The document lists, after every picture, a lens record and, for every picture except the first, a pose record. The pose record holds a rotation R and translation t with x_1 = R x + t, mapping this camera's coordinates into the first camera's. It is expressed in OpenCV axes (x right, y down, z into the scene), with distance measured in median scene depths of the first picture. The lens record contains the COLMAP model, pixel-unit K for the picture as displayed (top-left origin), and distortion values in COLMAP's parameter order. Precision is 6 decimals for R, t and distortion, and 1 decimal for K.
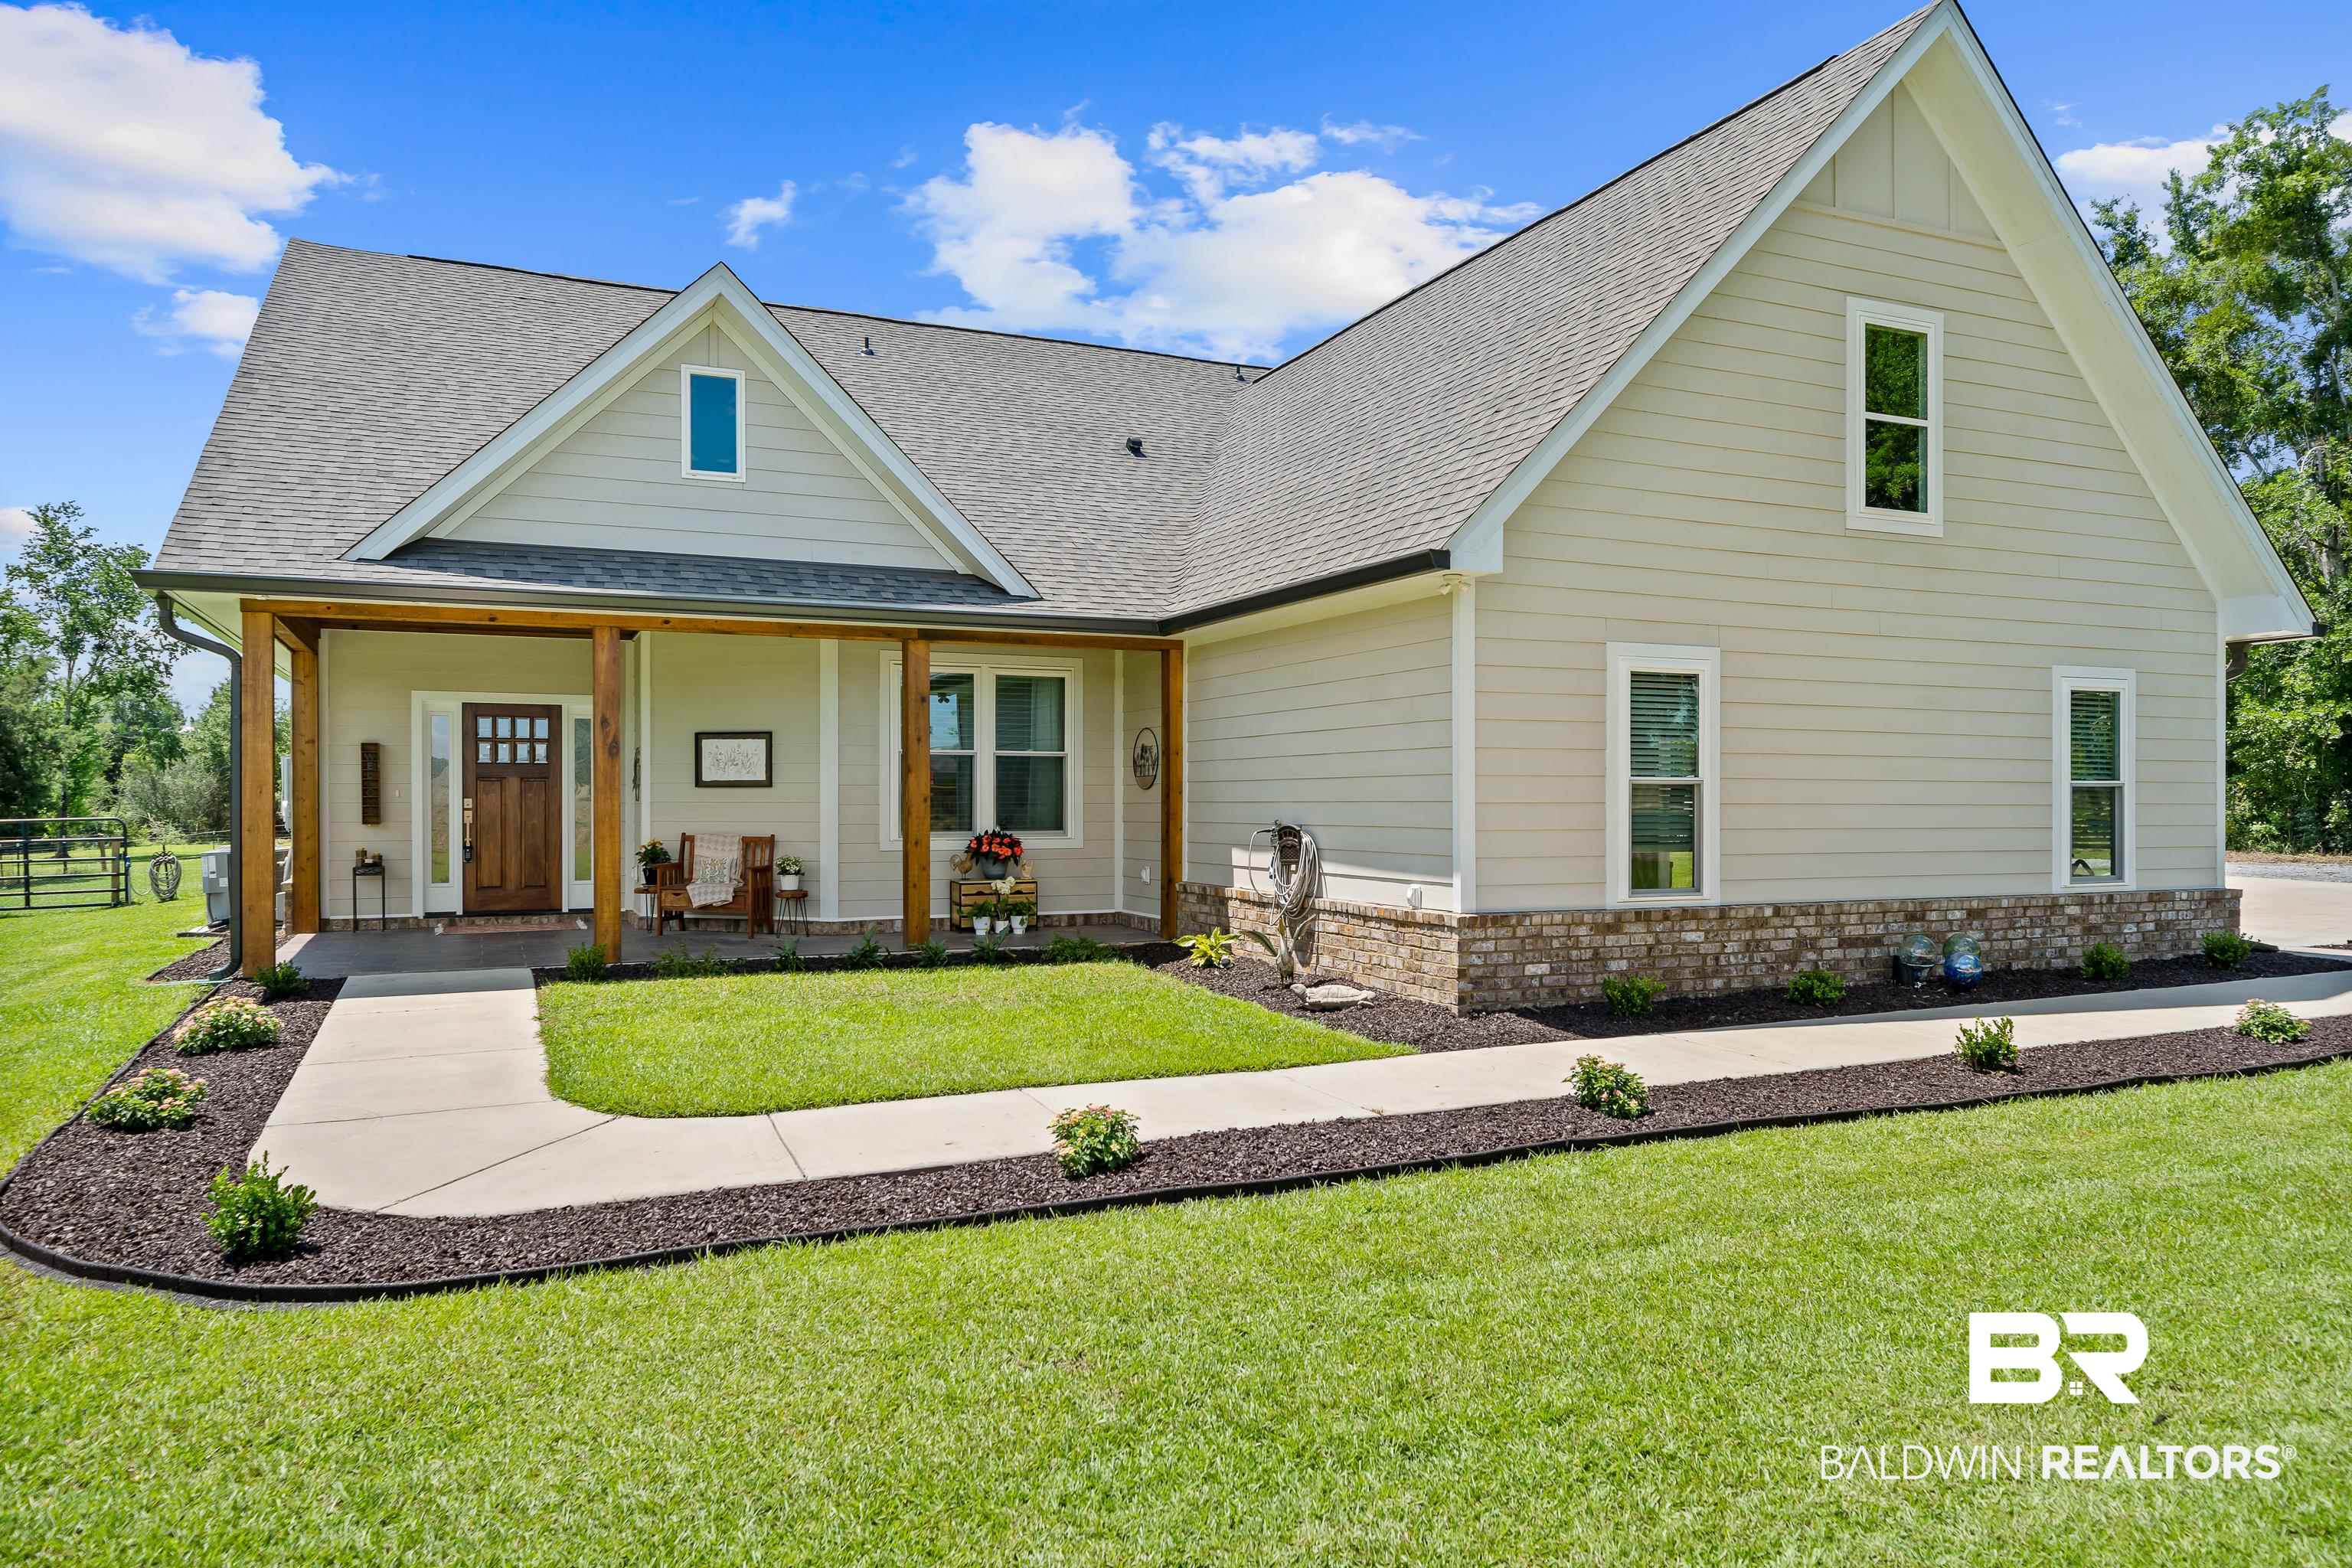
lens RADIAL K [[1542.6, 0, 1176.0], [0, 1542.6, 787.0], [0, 0, 1]] dist [-0.000548, -0.000108]
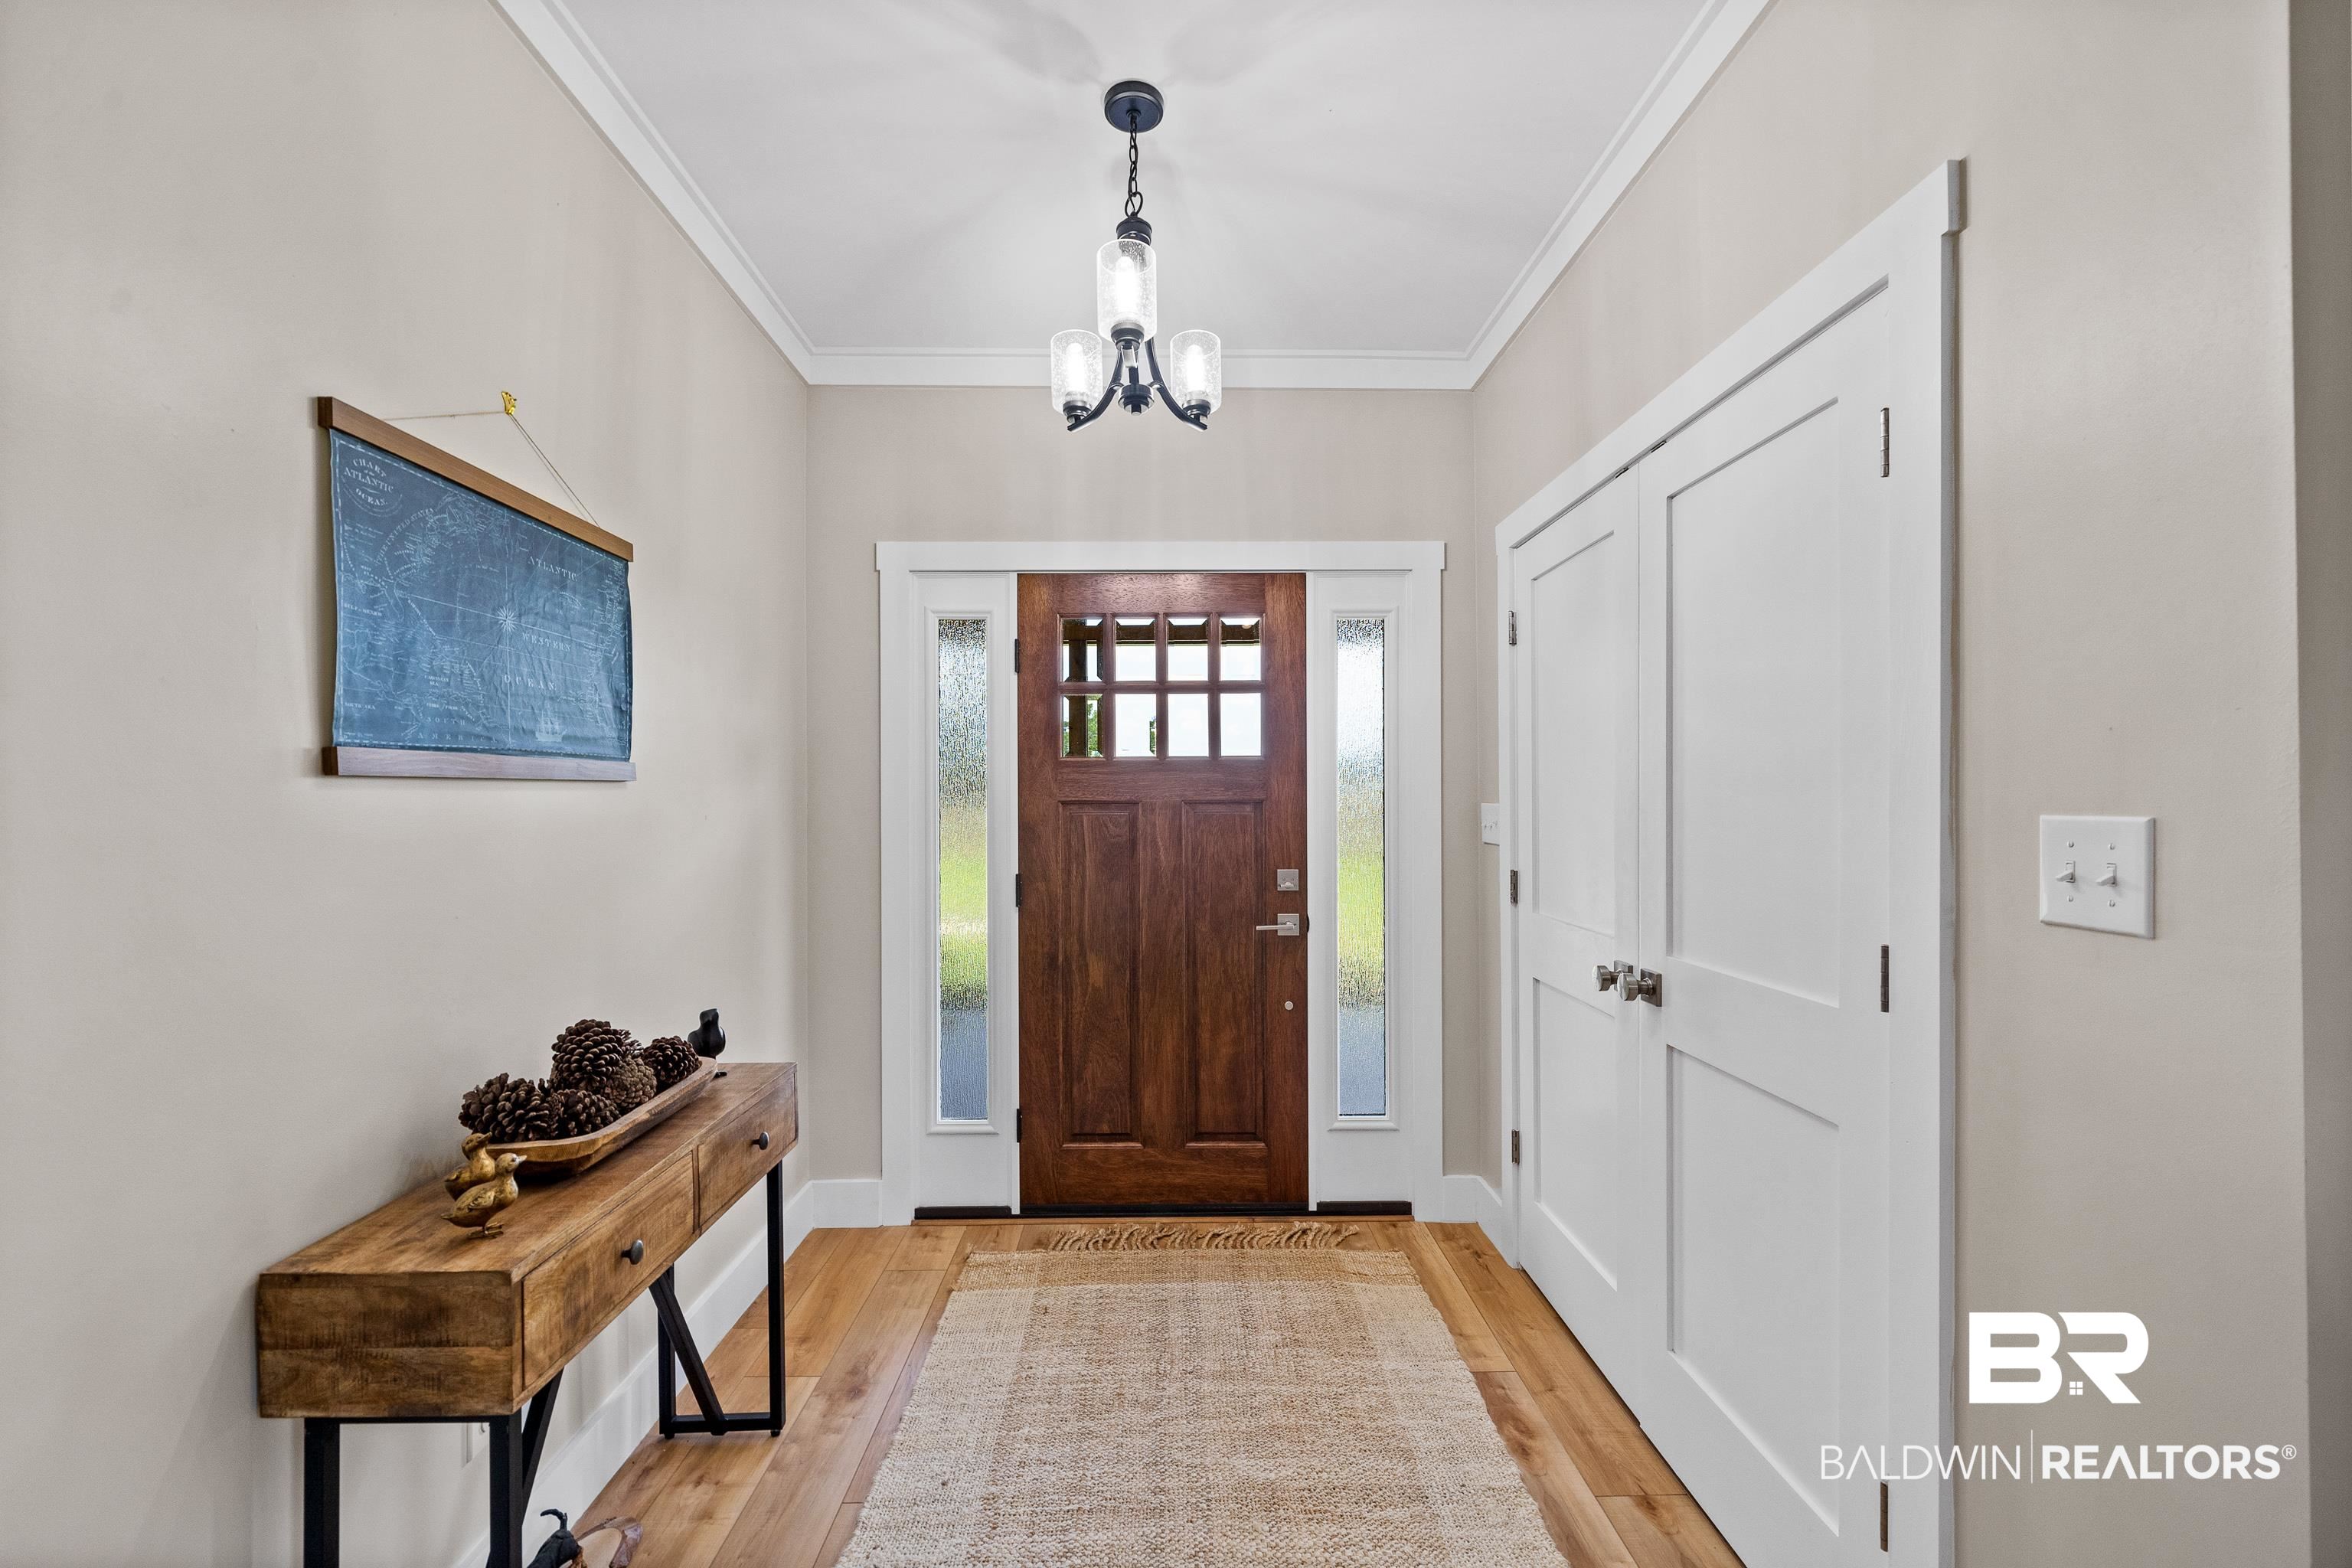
lens RADIAL K [[943.1, 0, 1177.5], [0, 943.1, 793.7], [0, 0, 1]] dist [-0.001725, -0.000100]
pose [[0.920254, -0.002222, -0.391315, -0.351978], [-0.000453, 0.999977, -0.006742, -0.008041], [0.391321, 0.006381, 0.920232, 0.827476]]
